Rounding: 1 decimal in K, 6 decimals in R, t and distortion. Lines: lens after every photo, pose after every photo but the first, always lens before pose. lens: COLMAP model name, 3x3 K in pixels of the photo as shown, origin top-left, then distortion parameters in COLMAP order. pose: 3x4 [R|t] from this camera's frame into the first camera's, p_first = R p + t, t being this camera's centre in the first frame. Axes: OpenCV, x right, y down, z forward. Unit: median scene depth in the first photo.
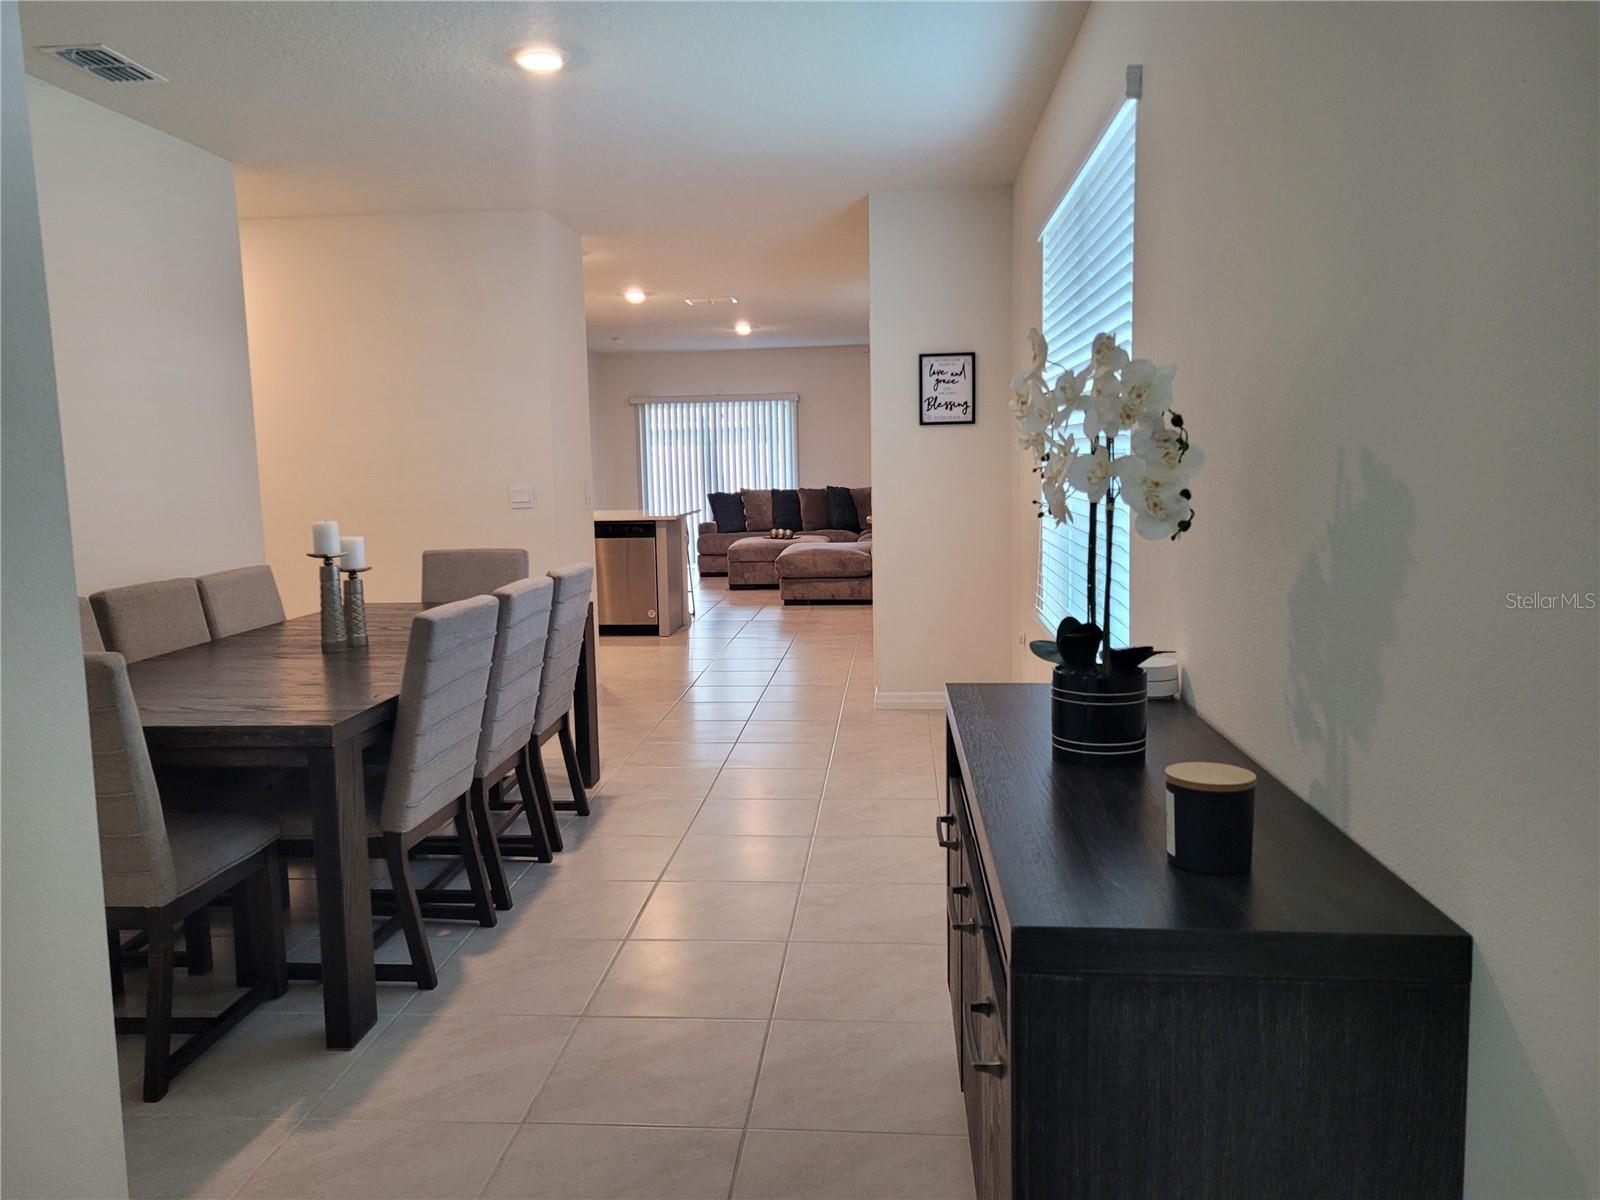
lens RADIAL K [[1192.9, 0, 785.0], [0, 1192.9, 608.5], [0, 0, 1]] dist [0.063665, -0.047706]
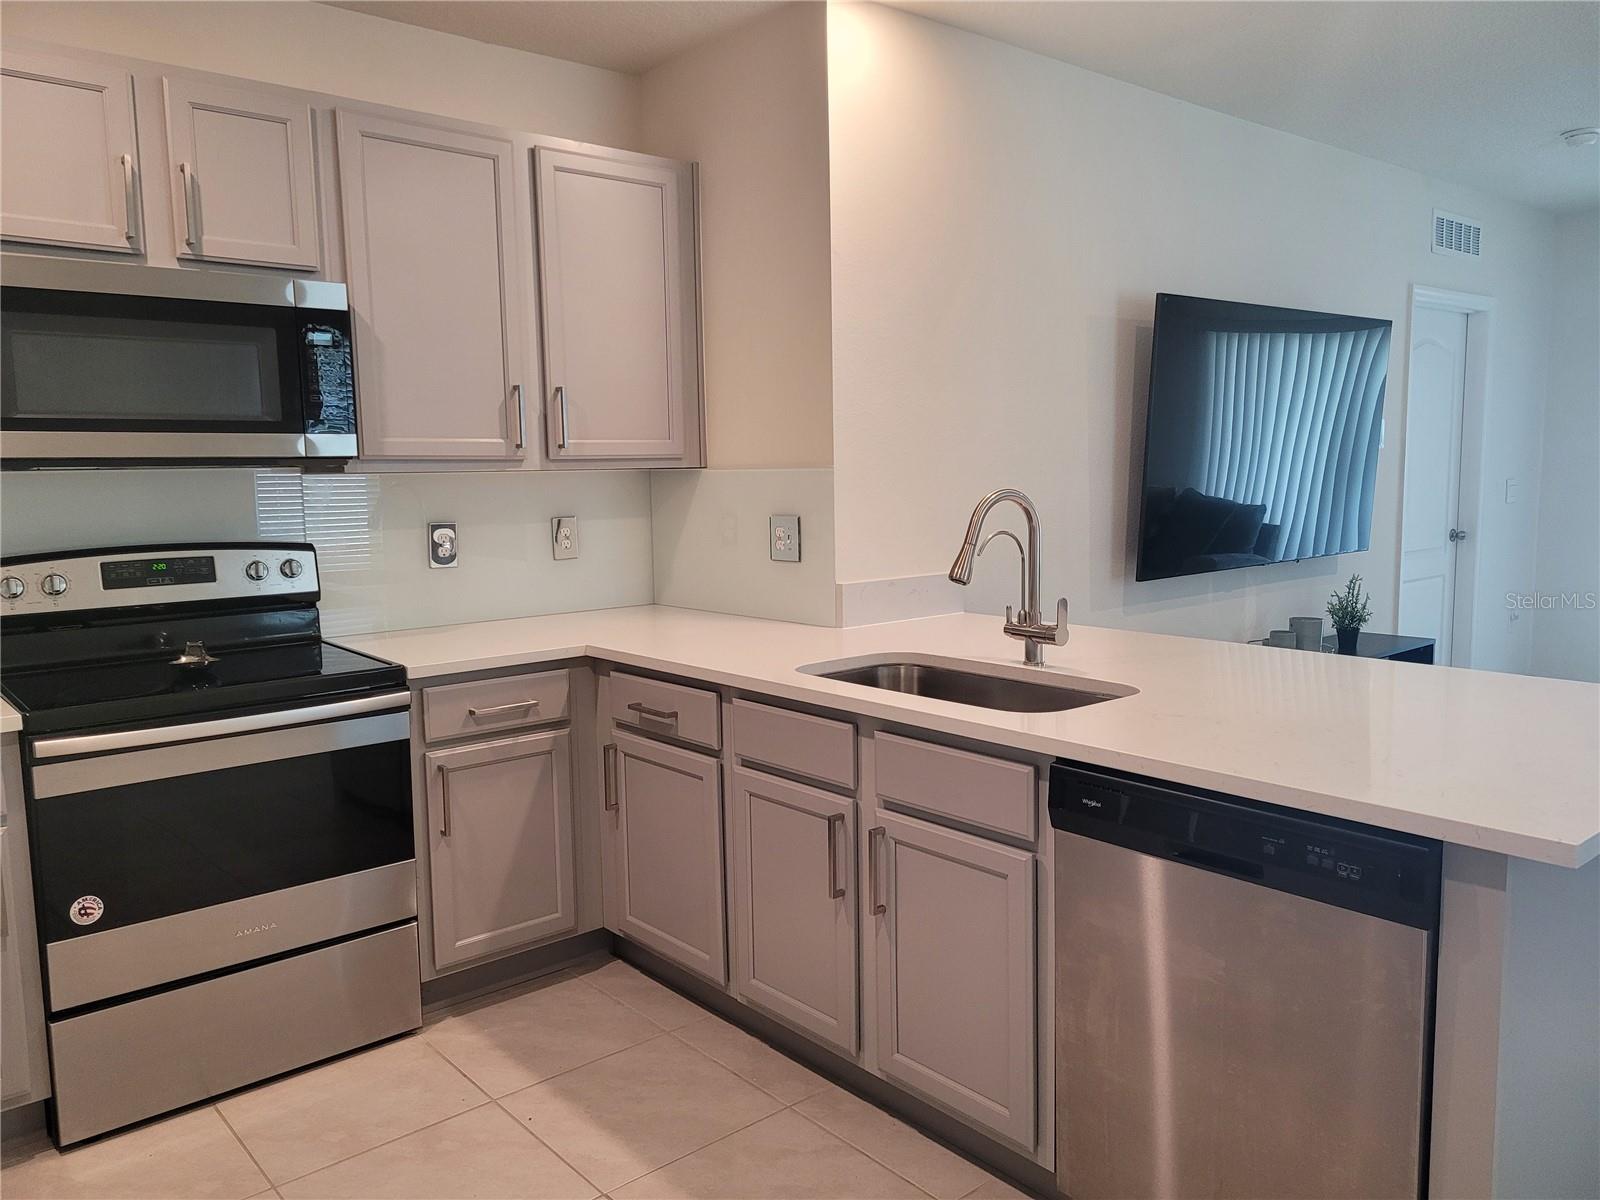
lens RADIAL K [[1192.9, 0, 788.3], [0, 1192.9, 609.4], [0, 0, 1]] dist [0.063665, -0.047706]
pose [[0.715628, 0.096327, -0.691807, -0.037442], [-0.089856, 0.994911, 0.045580, -0.068325], [0.692677, 0.029545, 0.720642, 0.523574]]
